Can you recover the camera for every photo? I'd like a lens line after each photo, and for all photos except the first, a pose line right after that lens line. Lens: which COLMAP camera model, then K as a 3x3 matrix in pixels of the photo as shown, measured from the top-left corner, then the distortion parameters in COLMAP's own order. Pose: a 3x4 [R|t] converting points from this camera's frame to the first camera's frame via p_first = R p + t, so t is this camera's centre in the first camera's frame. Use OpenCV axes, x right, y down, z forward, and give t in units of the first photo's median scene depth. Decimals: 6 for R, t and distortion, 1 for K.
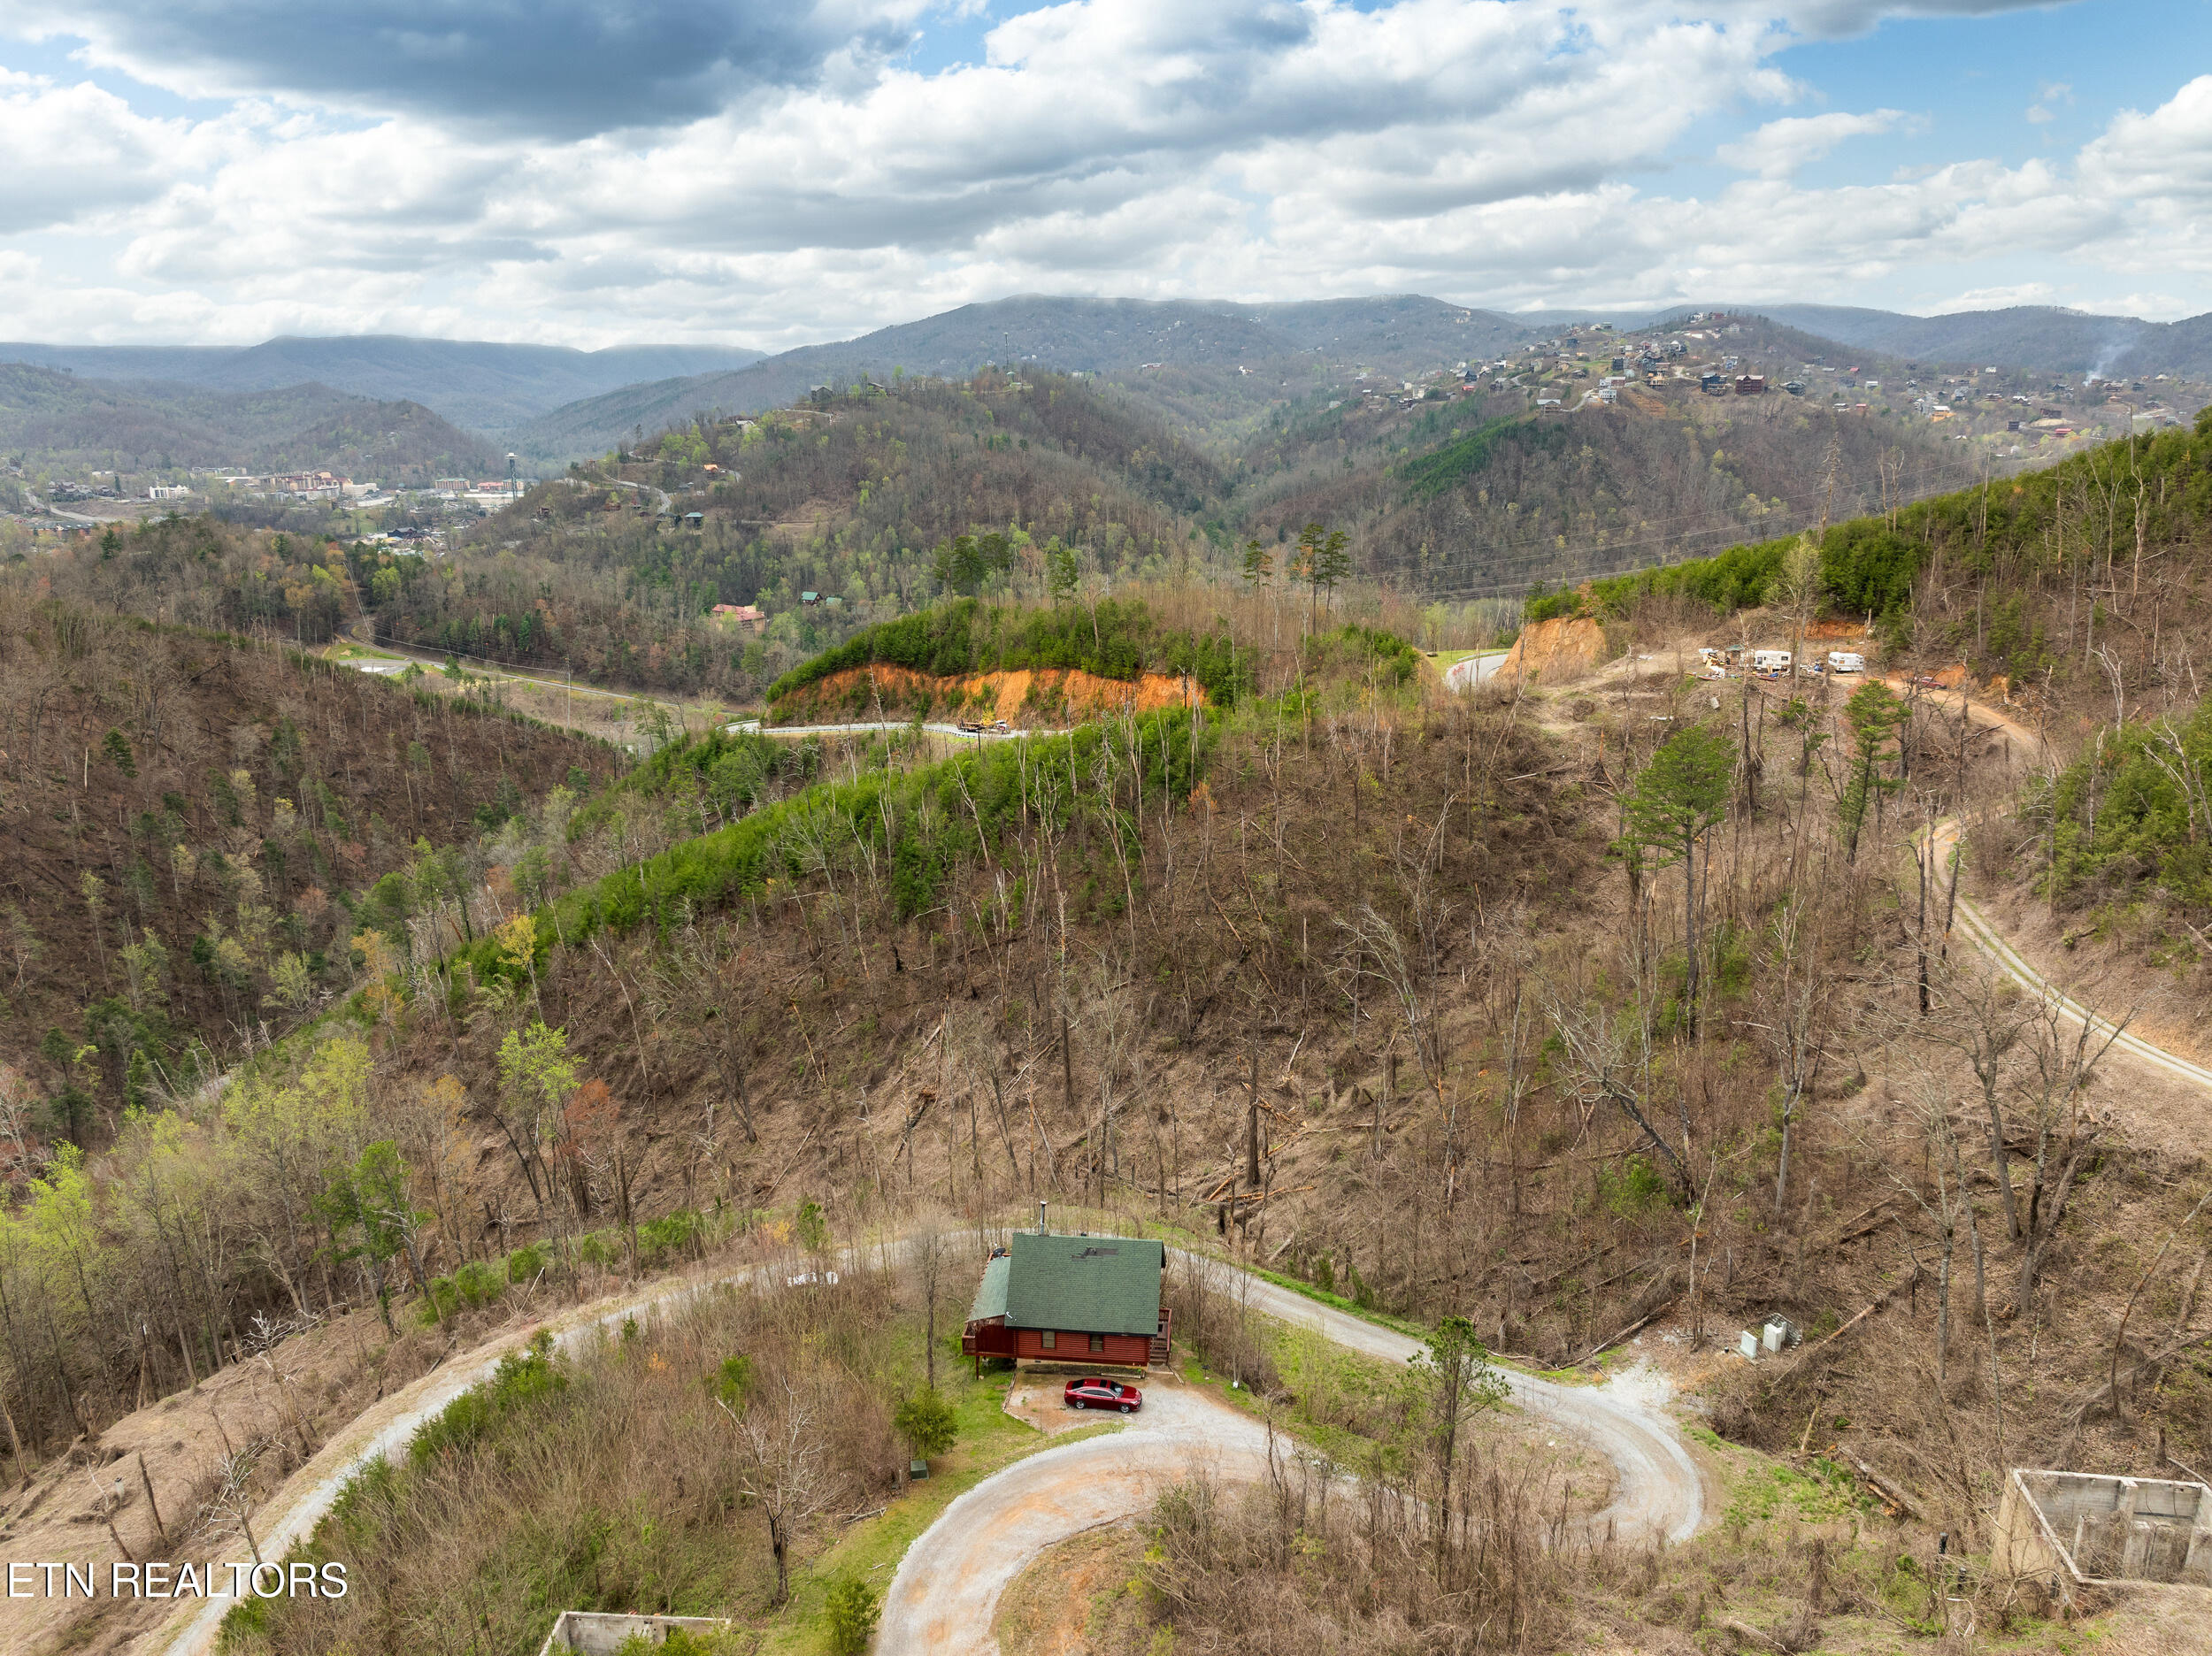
lens RADIAL K [[1669.9, 0, 1106.0], [0, 1669.9, 828.0], [0, 0, 1]] dist [-0.010430, -0.000493]
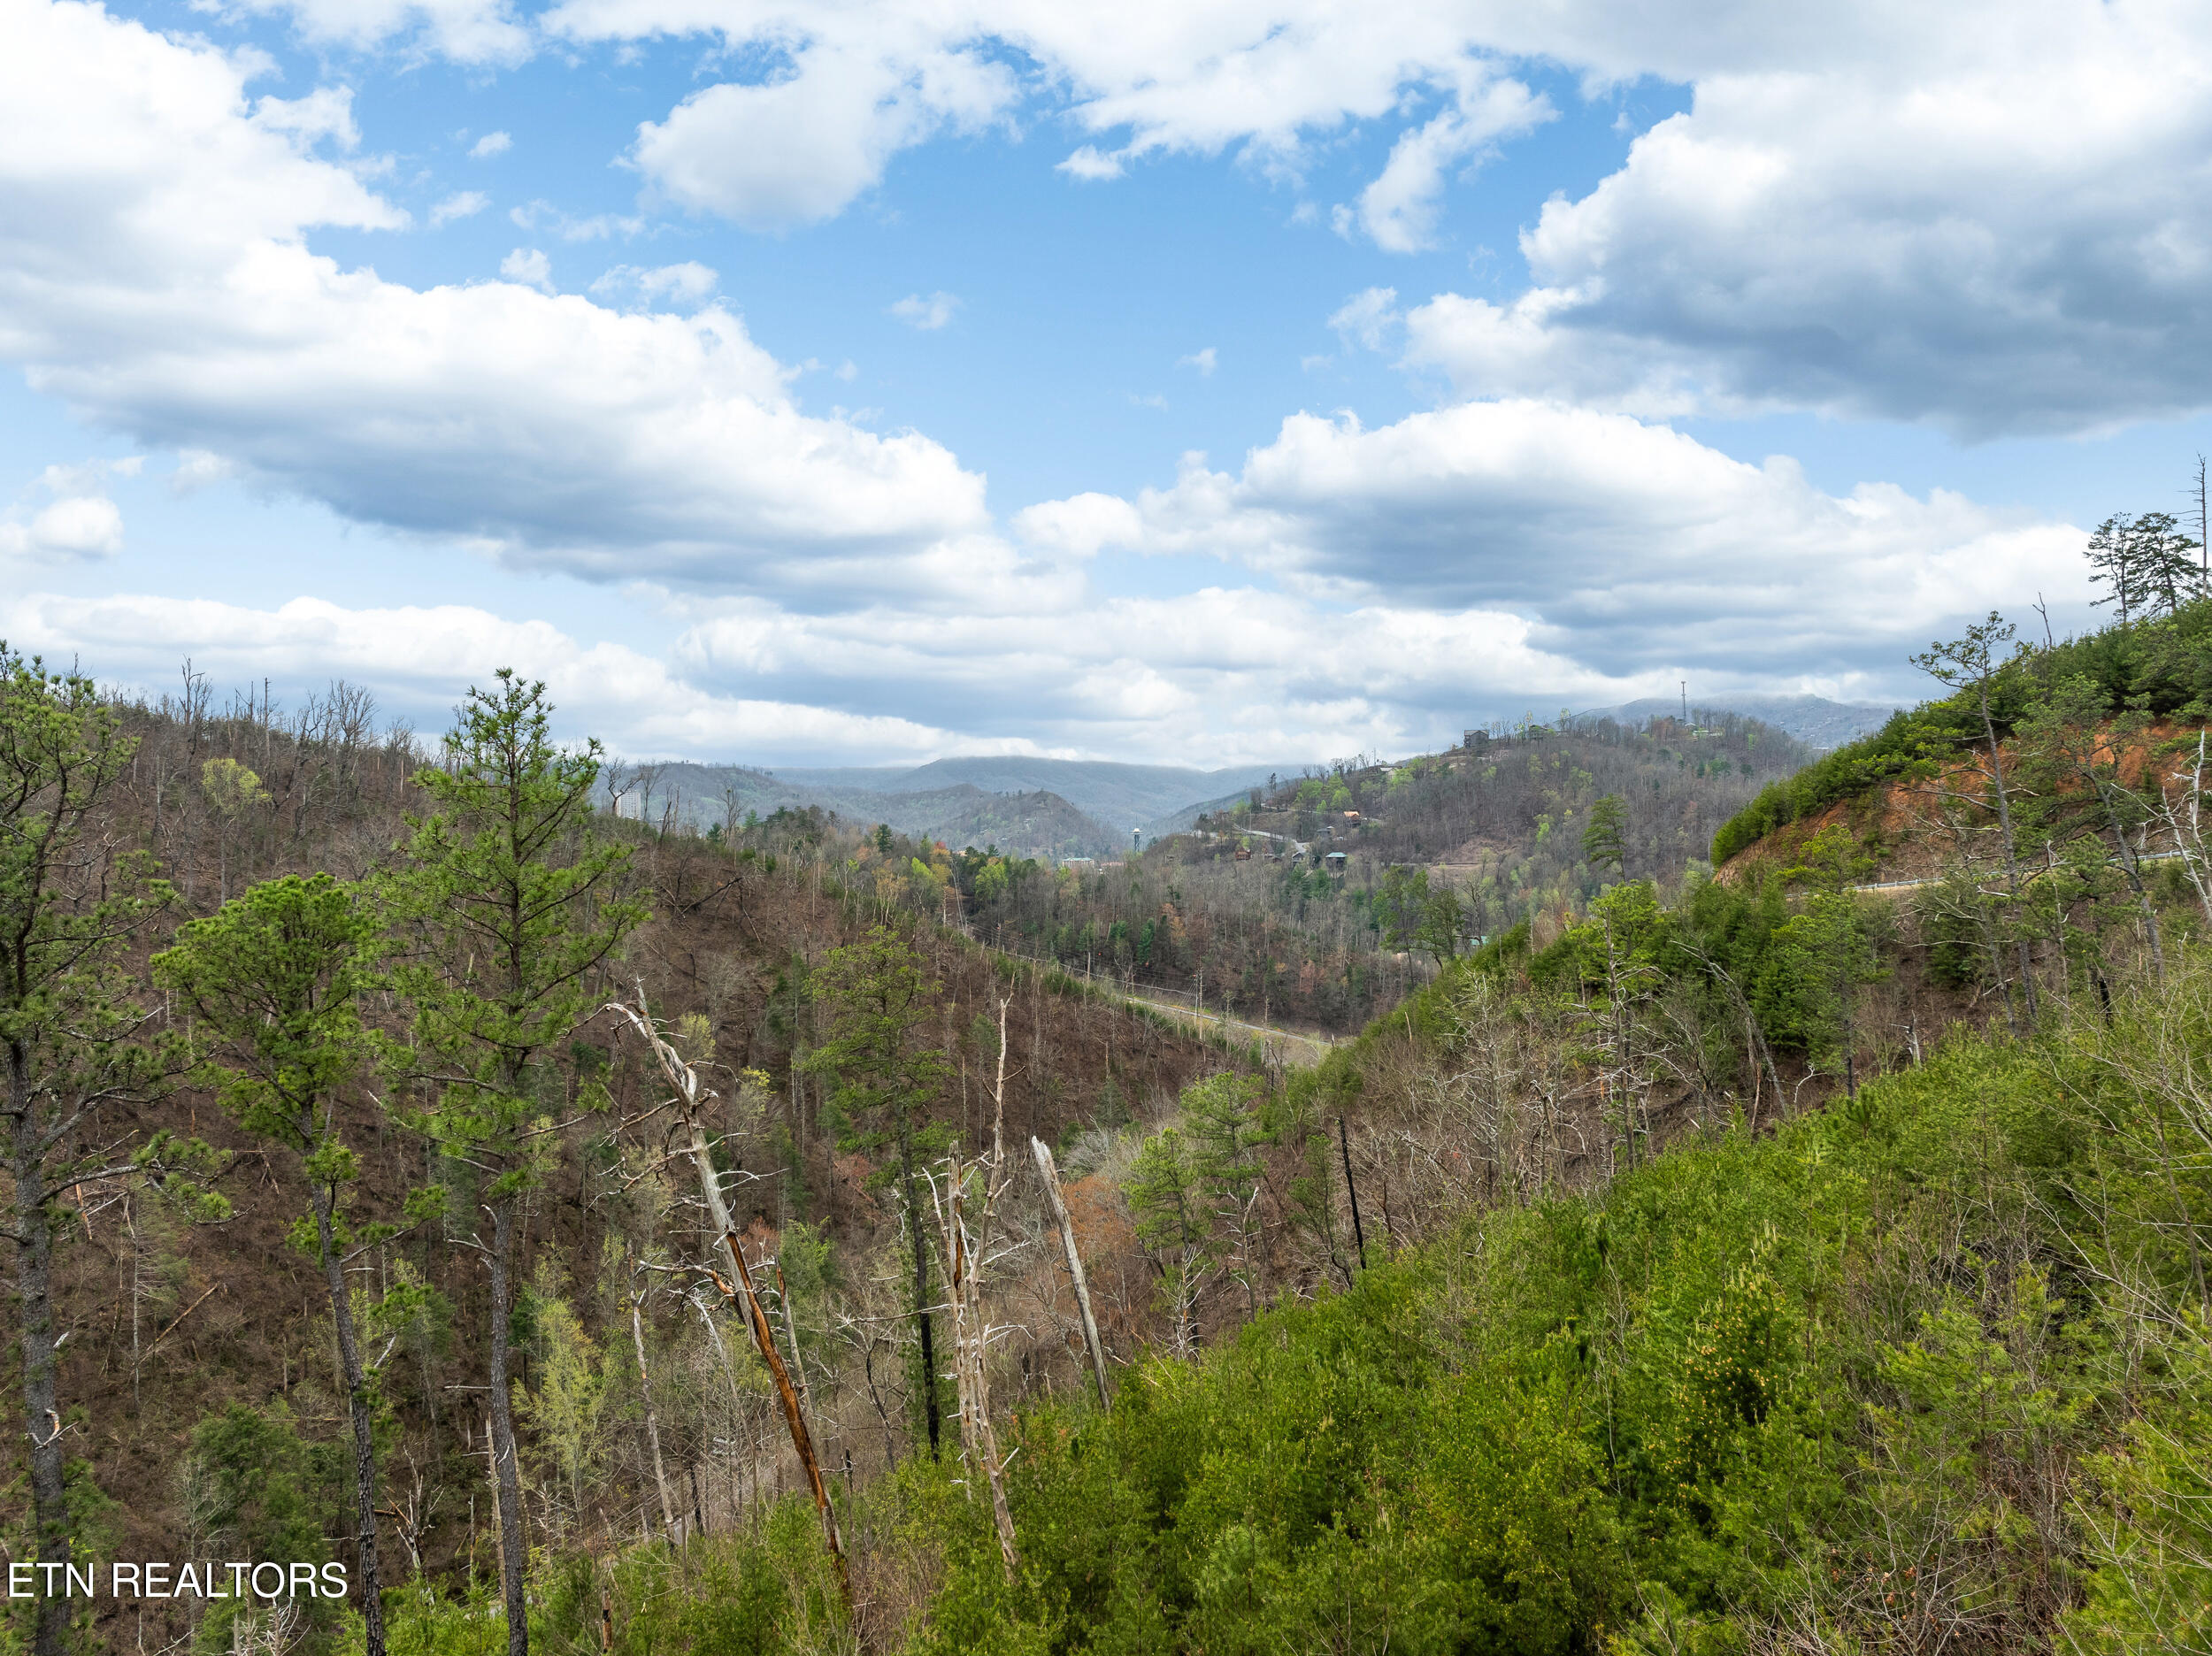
lens RADIAL K [[1669.9, 0, 1106.0], [0, 1669.9, 828.0], [0, 0, 1]] dist [-0.010430, -0.000493]
pose [[0.939041, 0.002500, -0.343796, -0.067670], [-0.087095, 0.969085, -0.230845, 0.009572], [0.332590, 0.246716, 0.910228, 0.186433]]
